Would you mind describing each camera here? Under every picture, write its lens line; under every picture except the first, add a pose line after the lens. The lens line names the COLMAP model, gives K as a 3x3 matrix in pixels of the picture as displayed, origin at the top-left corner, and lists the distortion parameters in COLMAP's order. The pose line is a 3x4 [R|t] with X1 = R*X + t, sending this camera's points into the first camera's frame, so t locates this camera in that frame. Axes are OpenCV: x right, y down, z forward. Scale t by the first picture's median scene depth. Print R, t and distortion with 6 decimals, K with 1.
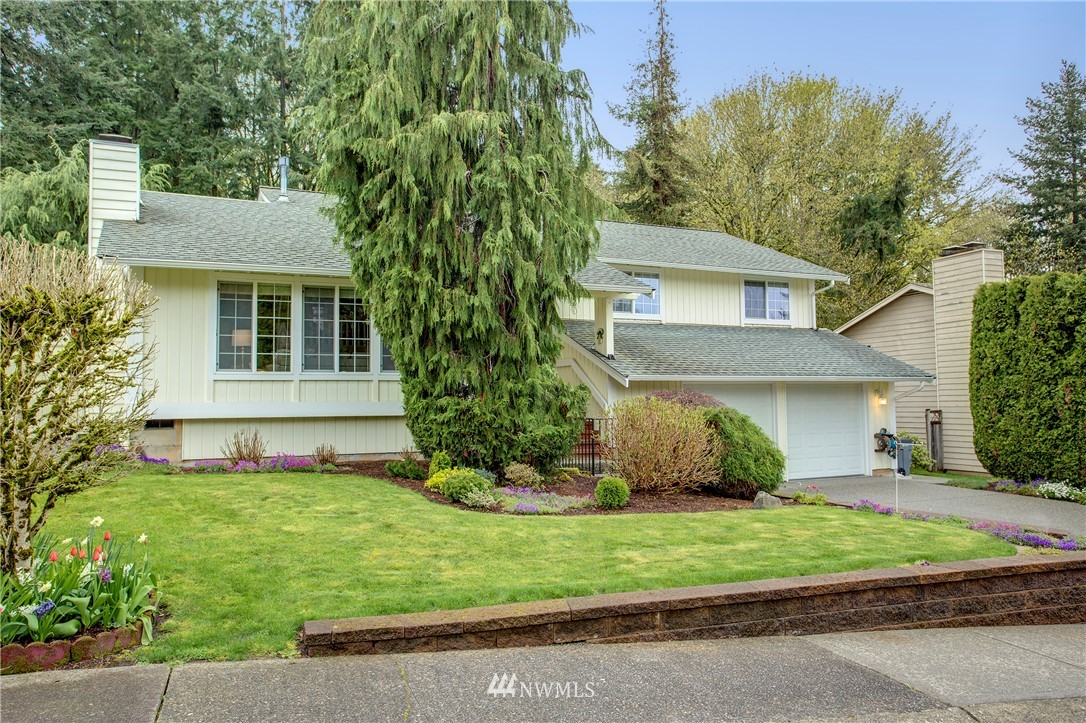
lens RADIAL K [[849.9, 0, 541.4], [0, 849.9, 356.6], [0, 0, 1]] dist [-0.022418, 0.043324]
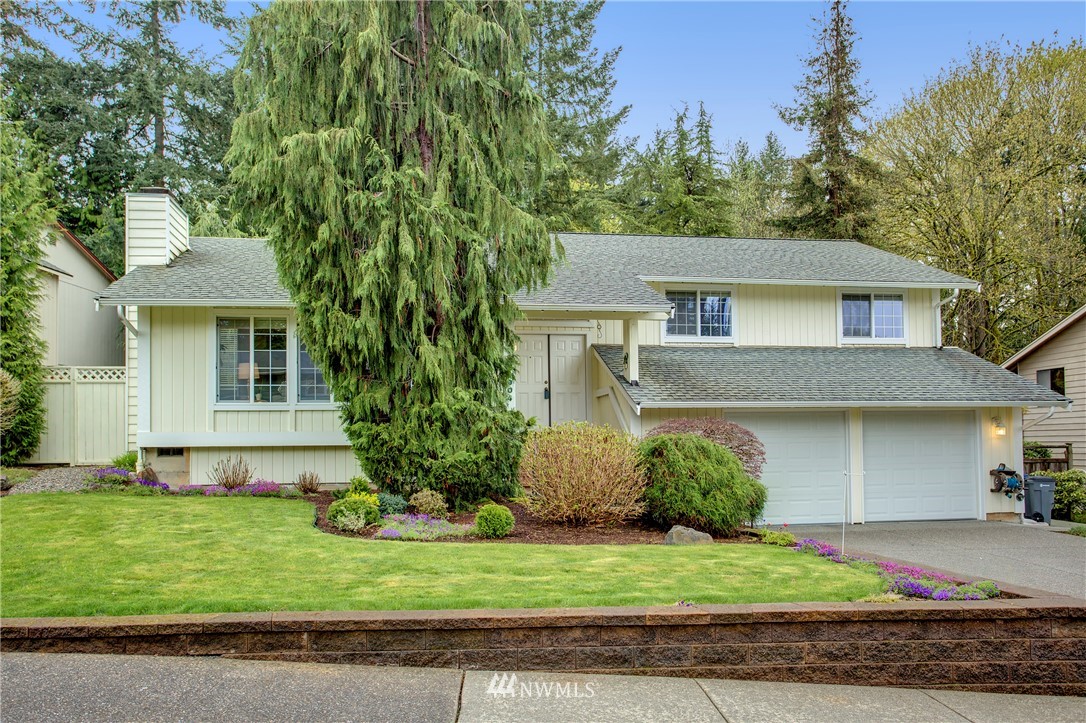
lens RADIAL K [[888.9, 0, 570.3], [0, 888.9, 425.1], [0, 0, 1]] dist [-0.029775, 0.069230]
pose [[0.956068, -0.007752, -0.293042, 0.374113], [0.016819, 0.999454, 0.028432, 0.022155], [0.292662, -0.032111, 0.955677, 0.069545]]
